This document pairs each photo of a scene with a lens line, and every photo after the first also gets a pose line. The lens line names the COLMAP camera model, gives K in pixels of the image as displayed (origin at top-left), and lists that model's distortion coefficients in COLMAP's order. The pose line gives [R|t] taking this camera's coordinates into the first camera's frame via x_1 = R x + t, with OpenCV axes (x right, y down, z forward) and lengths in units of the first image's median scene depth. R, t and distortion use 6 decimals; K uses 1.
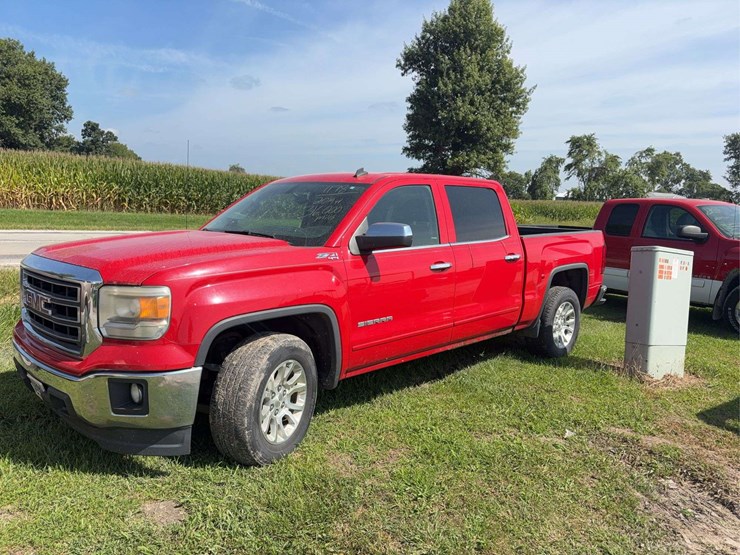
lens RADIAL K [[564.3, 0, 375.1], [0, 564.3, 275.9], [0, 0, 1]] dist [0.050088, -0.048102]
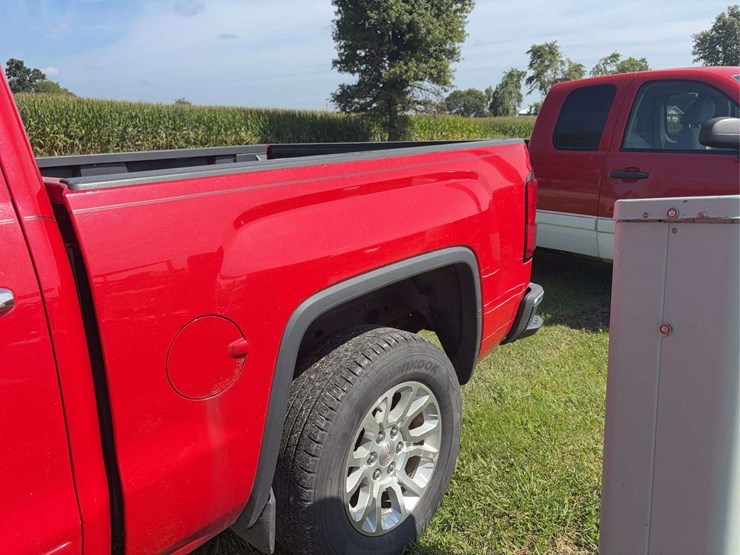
lens RADIAL K [[564.3, 0, 369.1], [0, 564.3, 270.2], [0, 0, 1]] dist [0.050088, -0.048102]
pose [[0.996970, -0.068599, 0.036669, 0.397168], [0.064066, 0.991520, 0.113066, -0.061121], [-0.044114, -0.110374, 0.992911, 0.895760]]
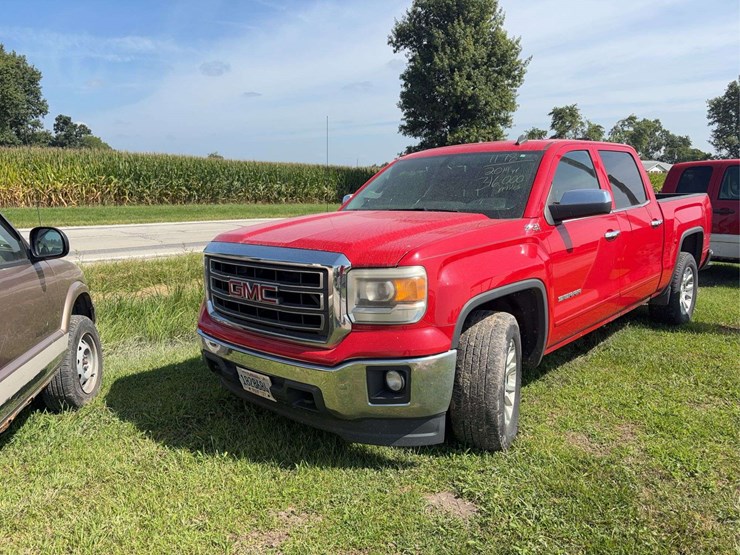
lens RADIAL K [[564.3, 0, 373.1], [0, 564.3, 275.4], [0, 0, 1]] dist [0.050088, -0.048102]
pose [[0.998195, -0.053765, 0.026769, -0.291003], [0.052923, 0.998110, 0.031223, 0.000590], [-0.028397, -0.029750, 0.999154, 0.044367]]
